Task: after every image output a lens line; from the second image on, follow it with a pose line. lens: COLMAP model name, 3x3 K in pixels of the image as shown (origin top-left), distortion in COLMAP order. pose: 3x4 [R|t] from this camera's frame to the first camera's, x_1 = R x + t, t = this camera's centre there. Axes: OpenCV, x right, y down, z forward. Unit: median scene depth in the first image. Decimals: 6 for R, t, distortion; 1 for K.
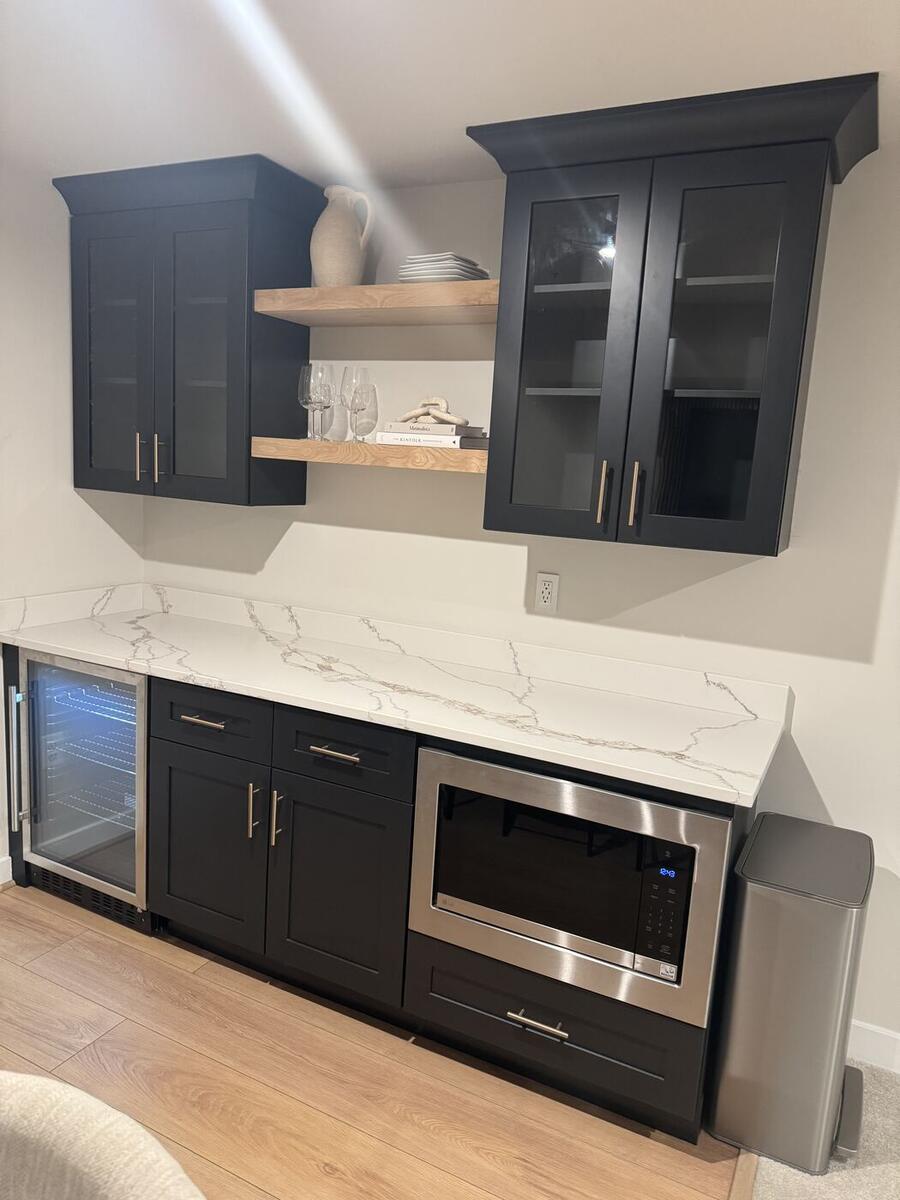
lens RADIAL K [[833.0, 0, 445.6], [0, 833.0, 602.2], [0, 0, 1]] dist [0.109189, -0.153905]
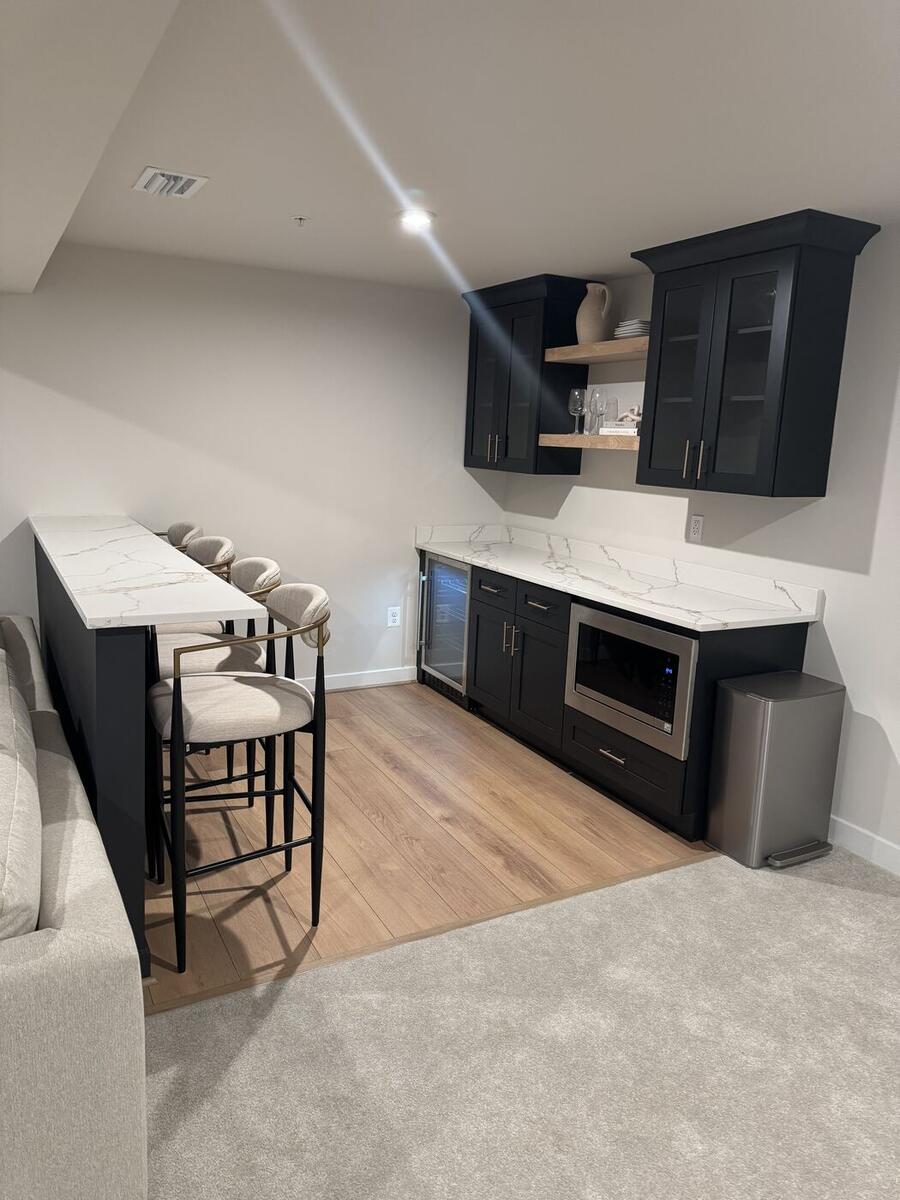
lens RADIAL K [[833.0, 0, 445.6], [0, 833.0, 602.2], [0, 0, 1]] dist [0.109189, -0.153905]
pose [[0.822386, 0.084526, -0.562616, 0.623830], [-0.085671, 0.996024, 0.024414, 0.125425], [0.562443, 0.028122, 0.826358, -0.534160]]
